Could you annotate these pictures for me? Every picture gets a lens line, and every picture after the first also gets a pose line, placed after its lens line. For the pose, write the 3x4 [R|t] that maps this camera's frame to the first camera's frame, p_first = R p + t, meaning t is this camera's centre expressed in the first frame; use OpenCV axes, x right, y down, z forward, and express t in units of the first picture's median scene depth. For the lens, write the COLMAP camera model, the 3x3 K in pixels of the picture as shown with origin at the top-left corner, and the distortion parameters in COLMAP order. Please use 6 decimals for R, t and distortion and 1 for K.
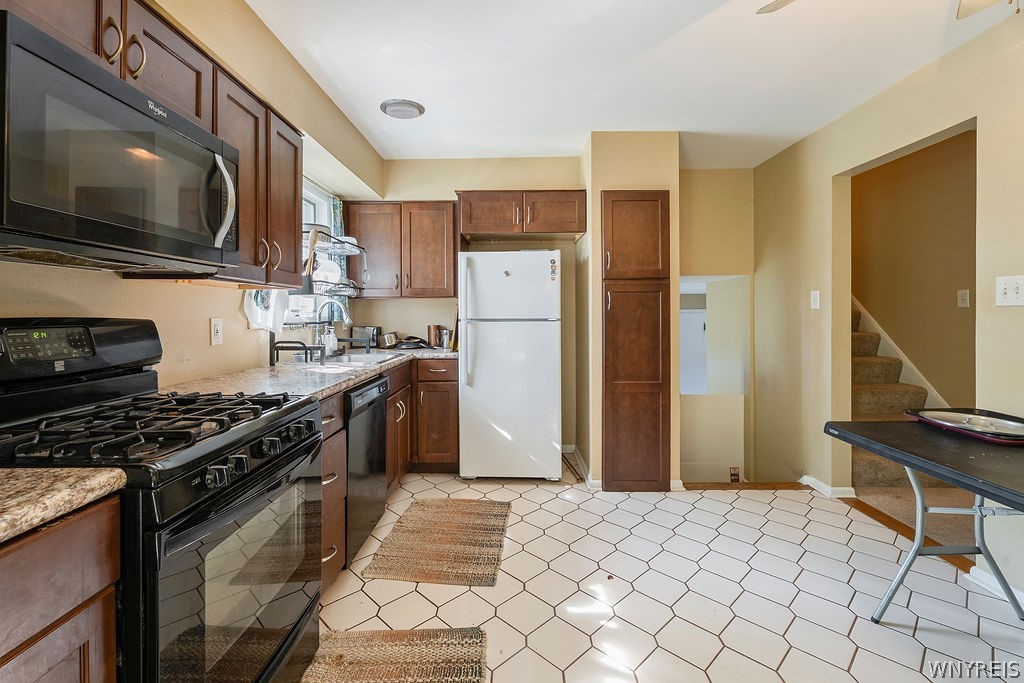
lens RADIAL K [[465.3, 0, 511.2], [0, 465.3, 317.8], [0, 0, 1]] dist [0.000510, 0.000386]
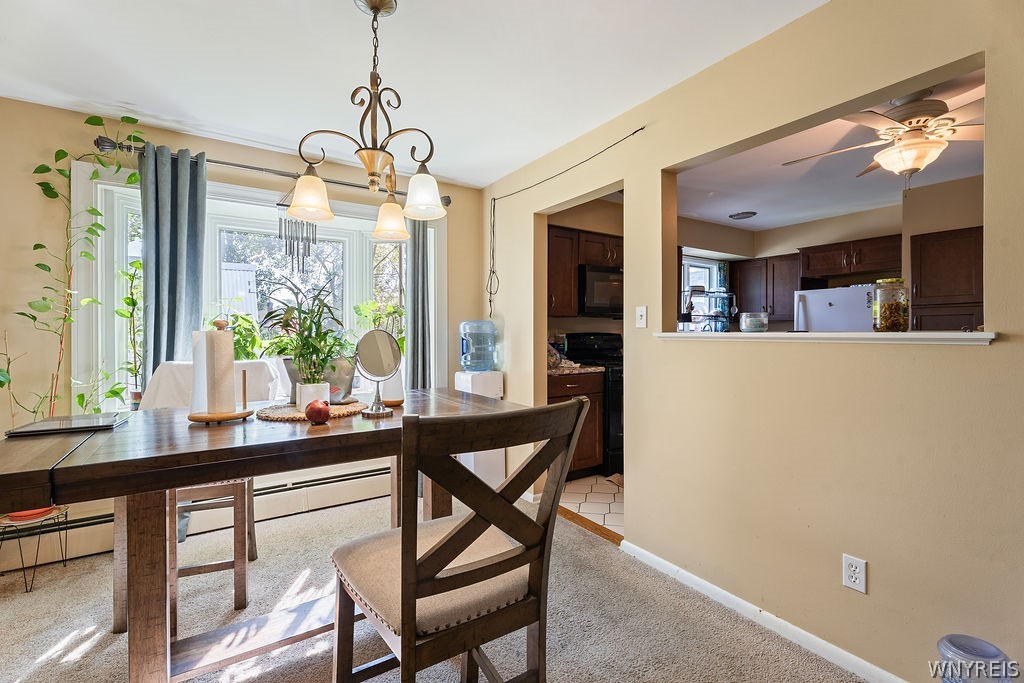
lens RADIAL K [[461.5, 0, 509.9], [0, 461.5, 336.4], [0, 0, 1]] dist [-0.002174, -0.000139]
pose [[0.559690, 0.005867, -0.828681, 0.607774], [0.000971, 0.999970, 0.007736, -0.009411], [0.828701, -0.005135, 0.559667, -0.593811]]
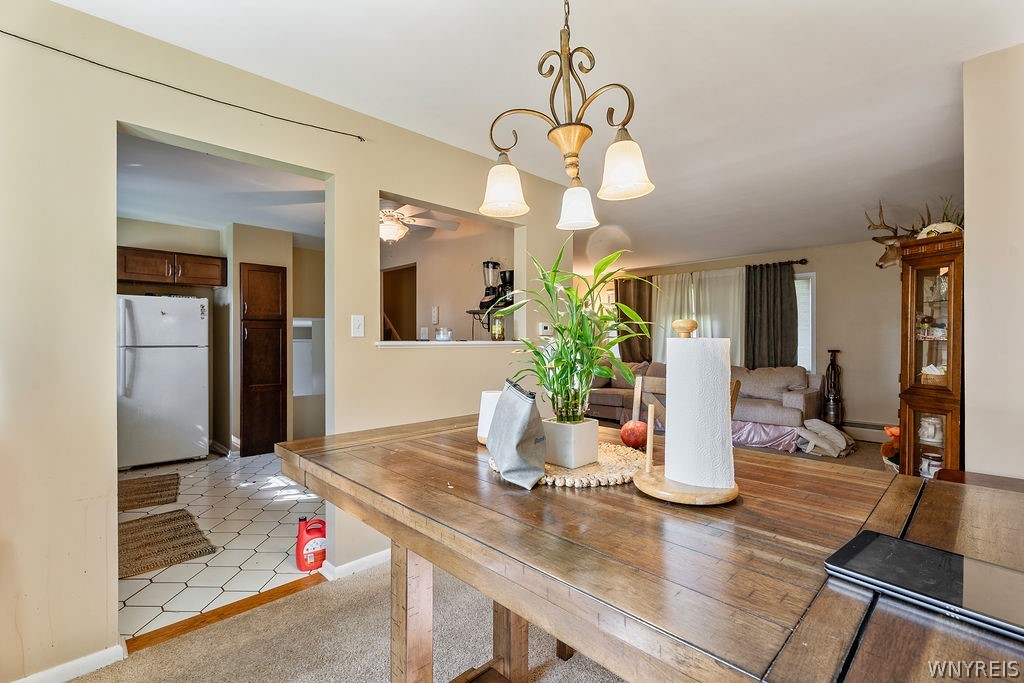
lens RADIAL K [[461.5, 0, 509.9], [0, 461.5, 336.4], [0, 0, 1]] dist [-0.002174, -0.000139]
pose [[0.713563, 0.005439, 0.700570, -0.230840], [0.002572, 0.999943, -0.010383, -0.009127], [-0.700586, 0.009211, 0.713509, -0.692544]]
